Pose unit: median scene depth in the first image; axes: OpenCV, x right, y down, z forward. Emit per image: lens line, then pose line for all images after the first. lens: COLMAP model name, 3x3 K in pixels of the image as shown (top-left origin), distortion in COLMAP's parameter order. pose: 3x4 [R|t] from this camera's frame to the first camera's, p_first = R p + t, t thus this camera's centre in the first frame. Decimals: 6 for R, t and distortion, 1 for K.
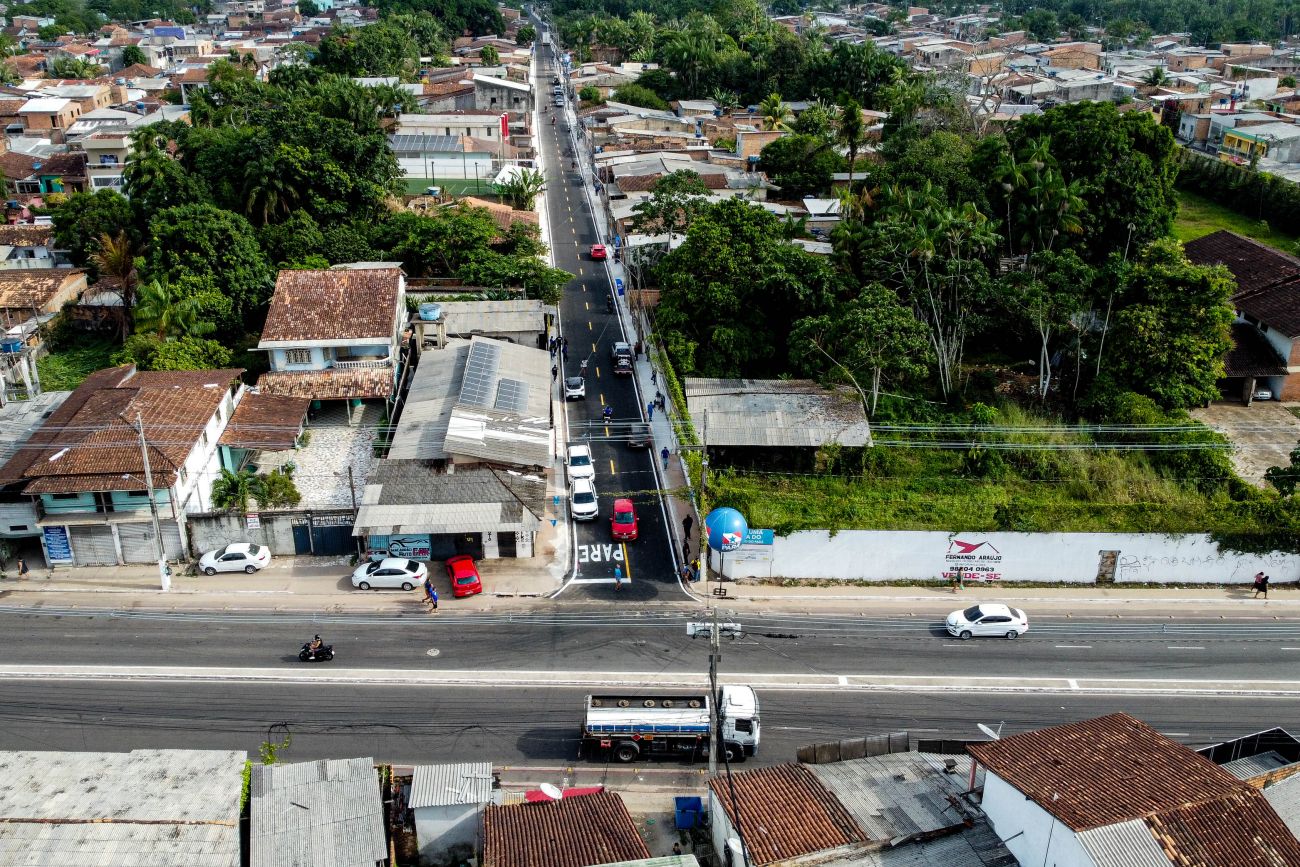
lens RADIAL K [[1176.3, 0, 651.7], [0, 1176.3, 430.7], [0, 0, 1]] dist [-0.000274, -0.004056]
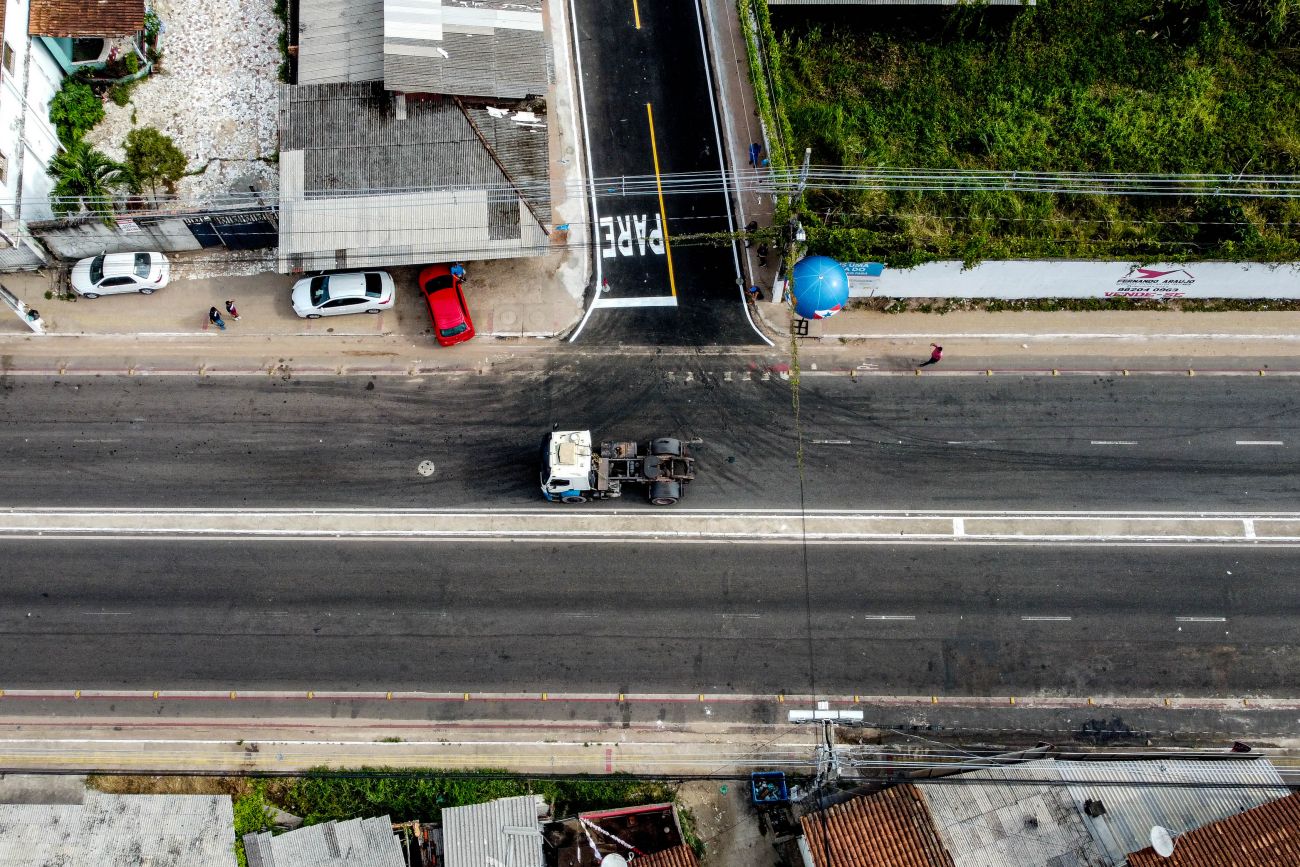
lens RADIAL K [[1176.3, 0, 651.1], [0, 1176.3, 432.4], [0, 0, 1]] dist [-0.000274, -0.004056]
pose [[0.999795, -0.014306, 0.014359, -0.043079], [-0.000491, 0.691107, 0.722752, -0.326033], [-0.020263, -0.722611, 0.690958, 0.417107]]
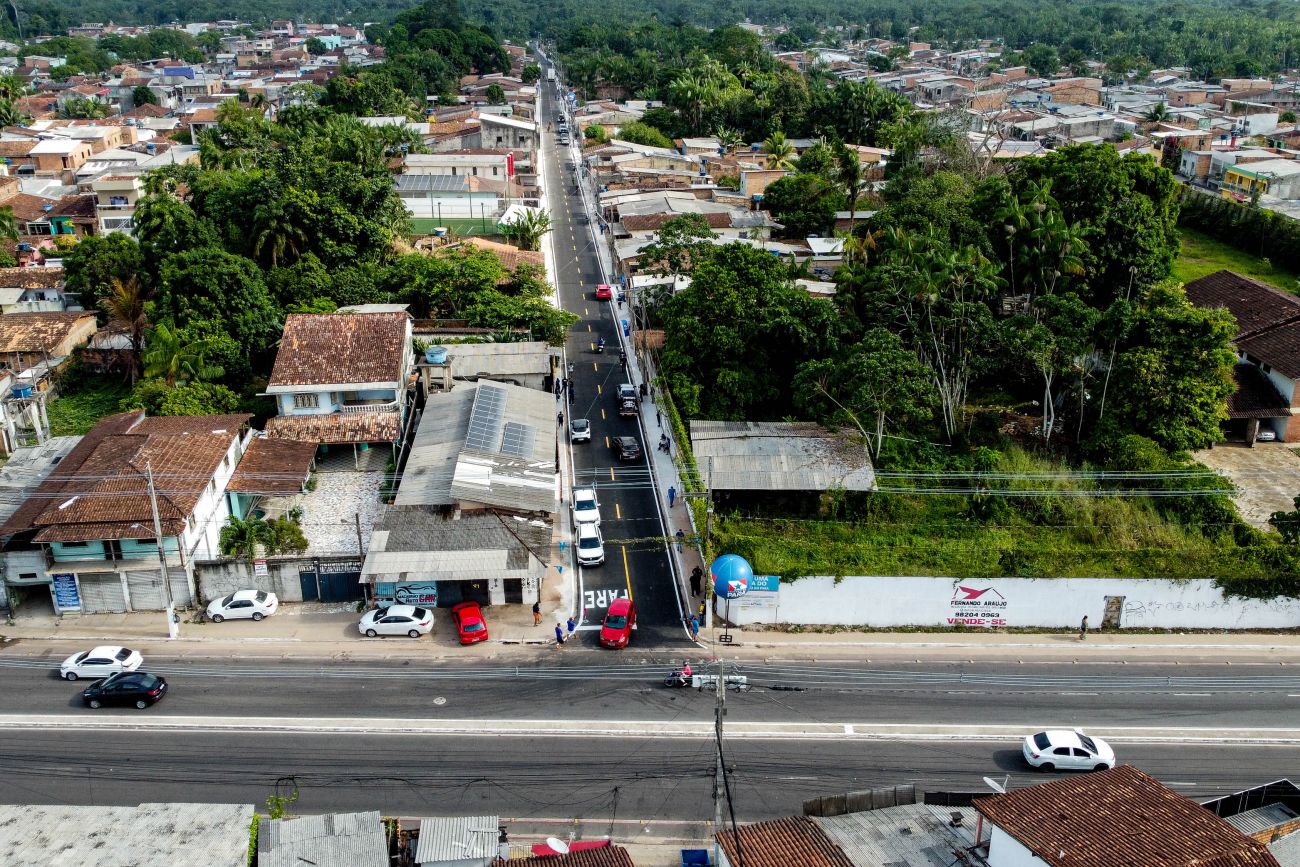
lens RADIAL K [[1176.3, 0, 651.7], [0, 1176.3, 430.9], [0, 0, 1]] dist [-0.000274, -0.004056]
pose [[0.999987, -0.002571, -0.004335, -0.000124], [0.002457, 0.999659, -0.025978, -0.012876], [0.004400, 0.025967, 0.999653, -0.006018]]
